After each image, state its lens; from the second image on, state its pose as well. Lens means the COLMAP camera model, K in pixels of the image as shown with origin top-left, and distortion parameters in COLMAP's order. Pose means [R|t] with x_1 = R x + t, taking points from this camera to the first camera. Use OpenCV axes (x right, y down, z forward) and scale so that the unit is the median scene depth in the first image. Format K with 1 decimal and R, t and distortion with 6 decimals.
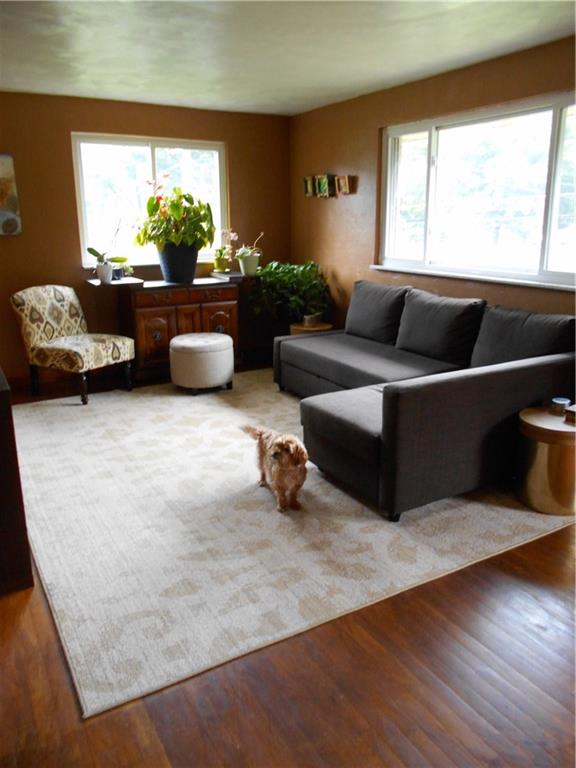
lens RADIAL K [[608.7, 0, 298.1], [0, 608.7, 368.5], [0, 0, 1]] dist [0.032643, 0.034206]
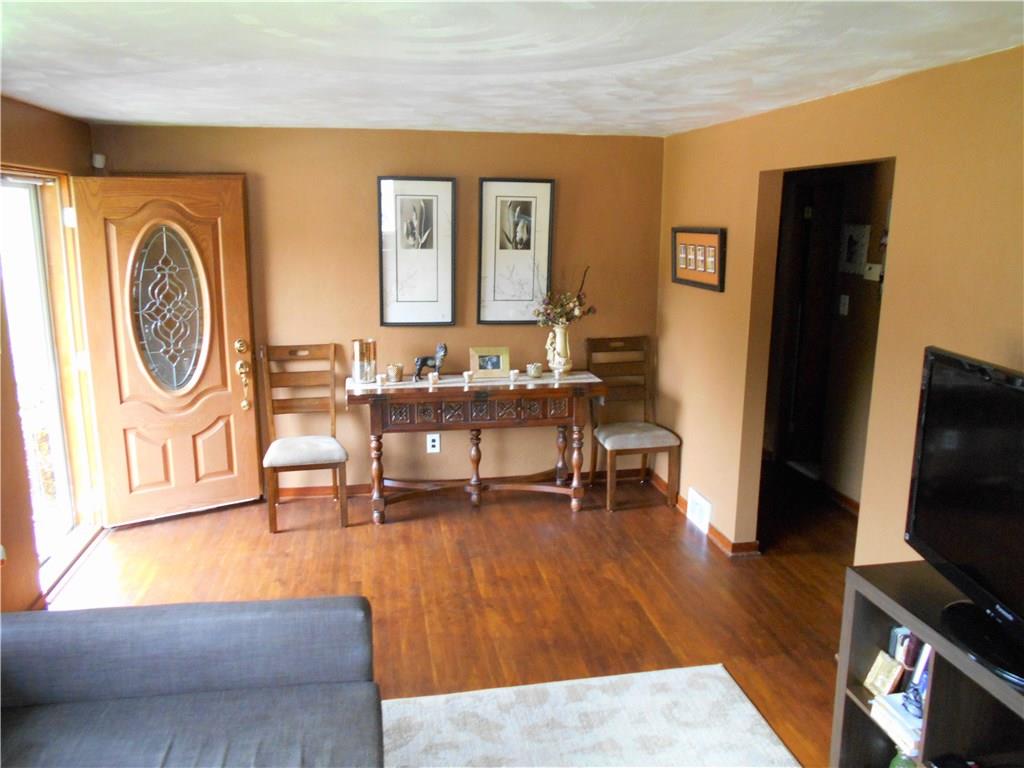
lens RADIAL K [[811.6, 0, 514.8], [0, 811.6, 383.5], [0, 0, 1]] dist [0.032643, 0.034206]
pose [[-0.936386, -0.067244, 0.344471, -0.262850], [0.088805, 0.904143, 0.417898, -0.467578], [-0.339552, 0.421904, -0.840655, 1.297289]]
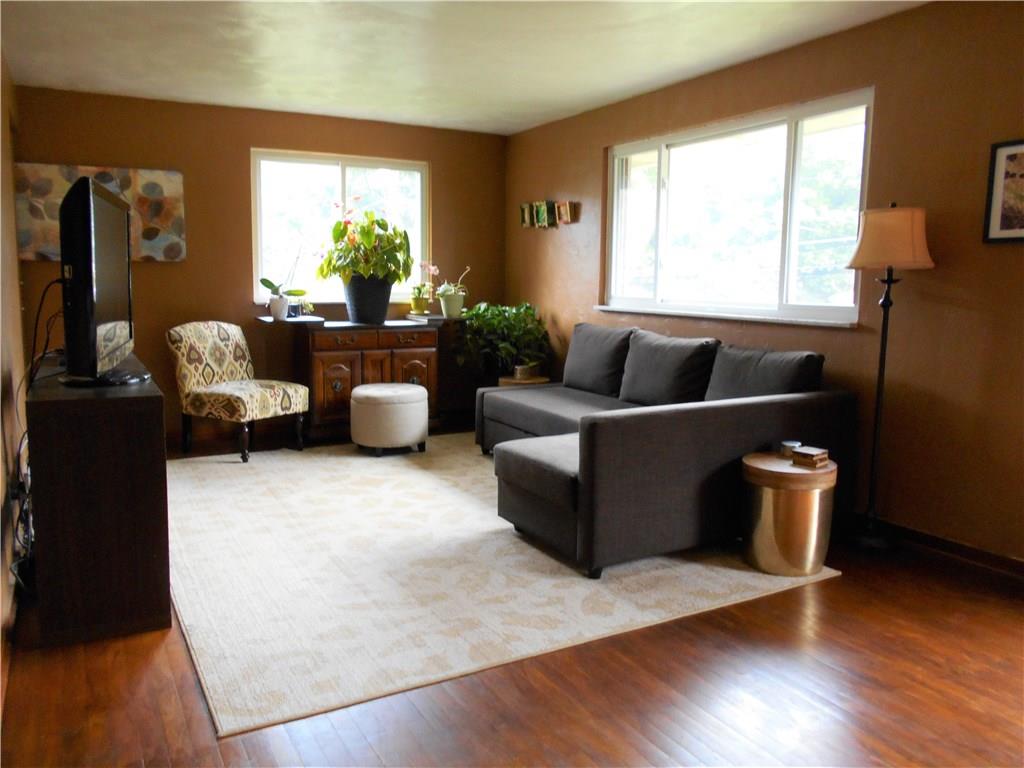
lens RADIAL K [[811.6, 0, 517.5], [0, 811.6, 382.8], [0, 0, 1]] dist [0.032643, 0.034206]
pose [[0.999412, 0.023564, -0.024927, 0.057996], [-0.026308, 0.992876, -0.116209, 0.091703], [0.022011, 0.116797, 0.992912, -0.129260]]
